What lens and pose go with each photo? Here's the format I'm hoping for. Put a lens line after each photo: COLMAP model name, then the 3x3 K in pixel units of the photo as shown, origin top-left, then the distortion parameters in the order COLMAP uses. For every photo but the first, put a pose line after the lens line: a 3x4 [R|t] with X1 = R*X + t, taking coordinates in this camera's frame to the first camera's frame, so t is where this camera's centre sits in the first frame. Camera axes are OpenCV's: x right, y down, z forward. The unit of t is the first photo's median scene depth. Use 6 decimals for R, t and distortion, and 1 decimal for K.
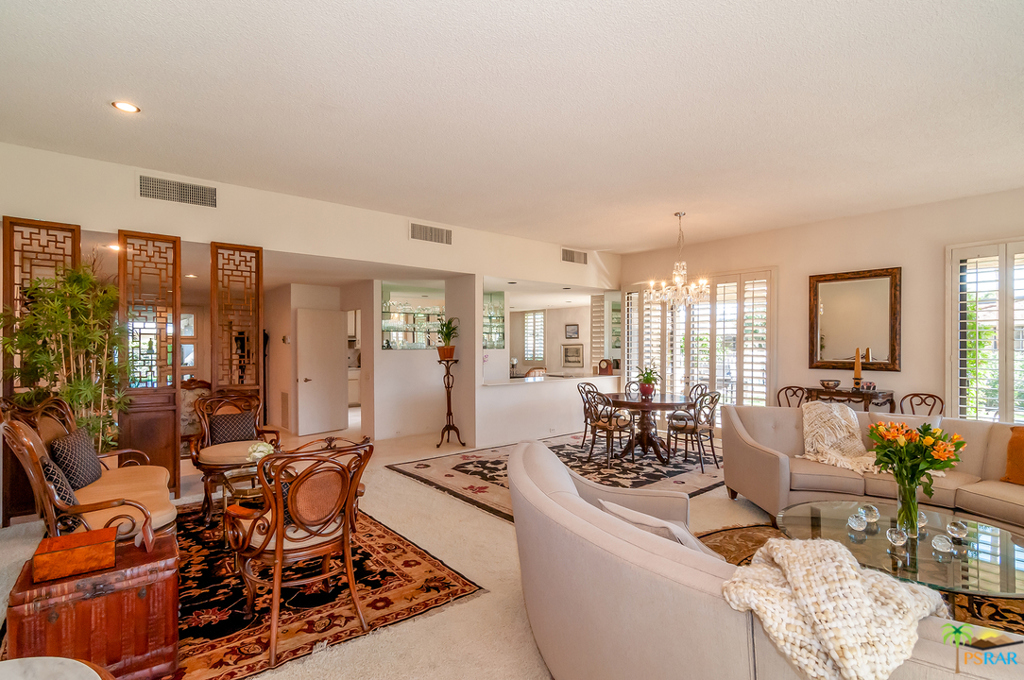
lens RADIAL K [[492.7, 0, 512.2], [0, 492.7, 348.0], [0, 0, 1]] dist [-0.000305, -0.000174]
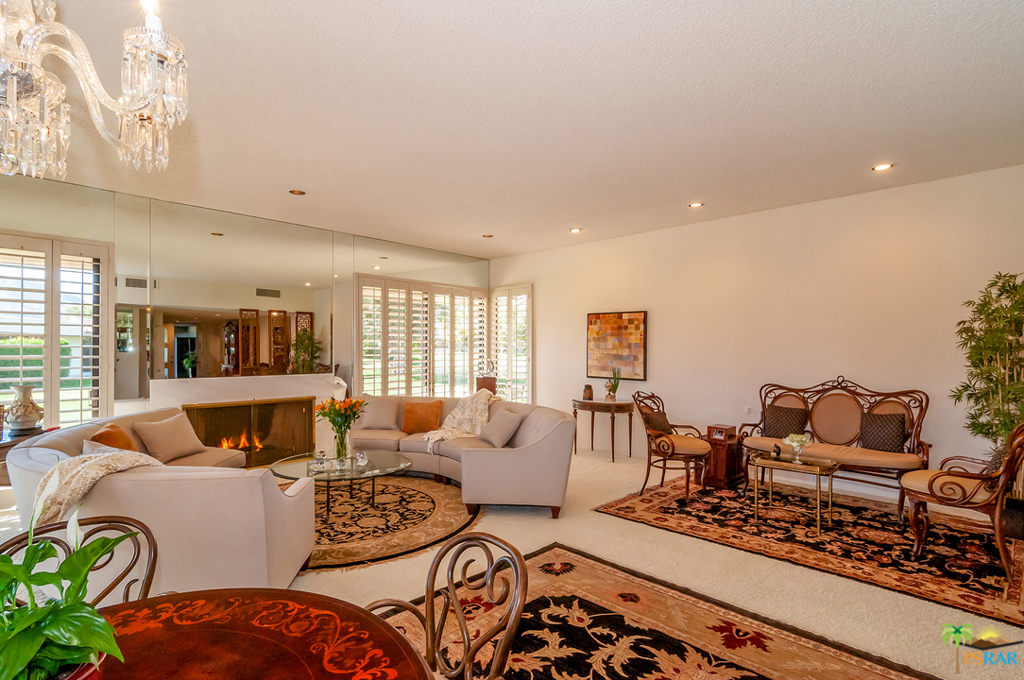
lens RADIAL K [[492.7, 0, 512.2], [0, 492.7, 348.0], [0, 0, 1]] dist [-0.000305, -0.000174]
pose [[-0.993587, 0.000313, -0.113069, 0.151885], [-0.000221, 0.999989, 0.004706, -0.009829], [0.113069, 0.004701, -0.993576, 1.027739]]
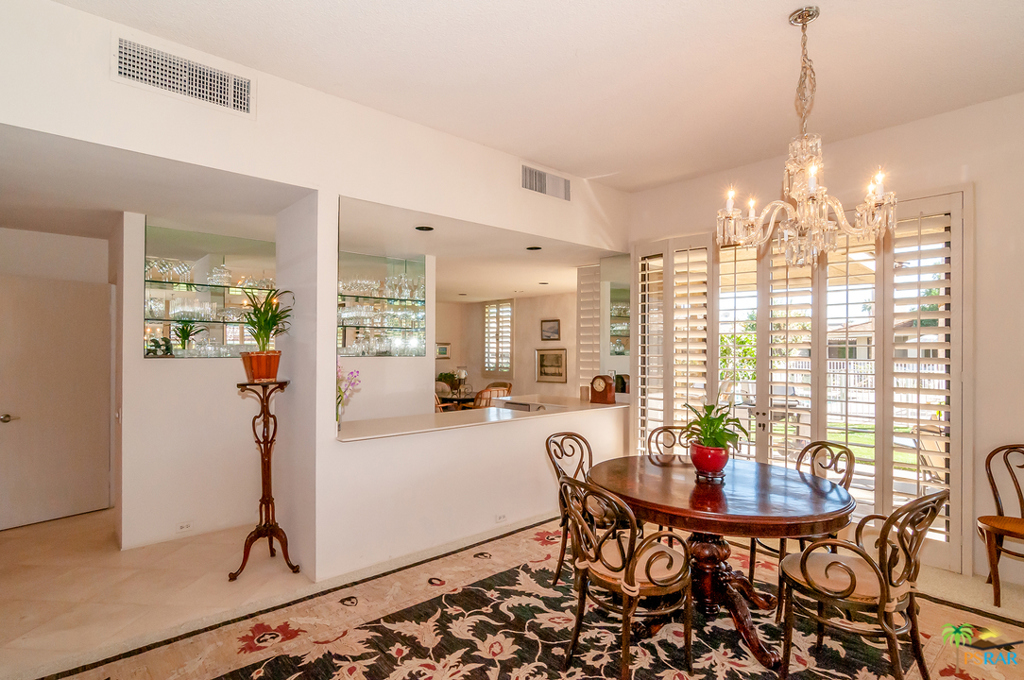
lens RADIAL K [[518.2, 0, 511.6], [0, 518.2, 348.3], [0, 0, 1]] dist [-0.001911, -0.000440]
pose [[0.999553, 0.004081, 0.029626, 0.084655], [-0.003860, 0.999964, -0.007519, -0.004567], [-0.029655, 0.007401, 0.999533, 0.515240]]
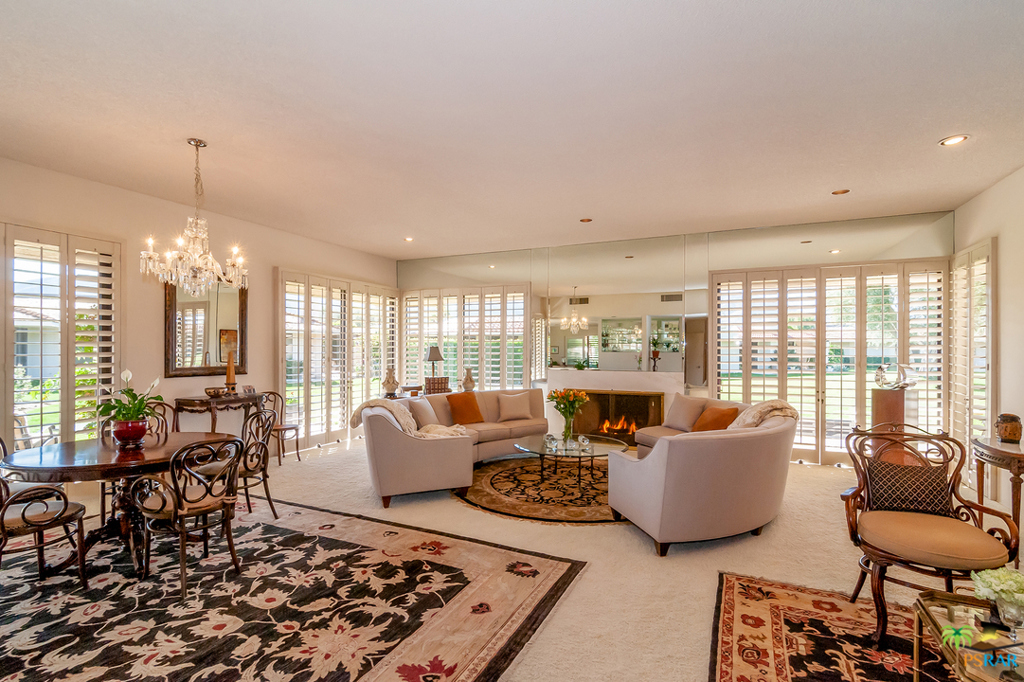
lens RADIAL K [[492.7, 0, 512.2], [0, 492.7, 349.0], [0, 0, 1]] dist [-0.000305, -0.000174]
pose [[-0.430456, 0.003829, 0.902603, -0.348155], [0.002969, 0.999992, -0.002827, -0.001616], [-0.902606, 0.001463, -0.430464, 0.775849]]
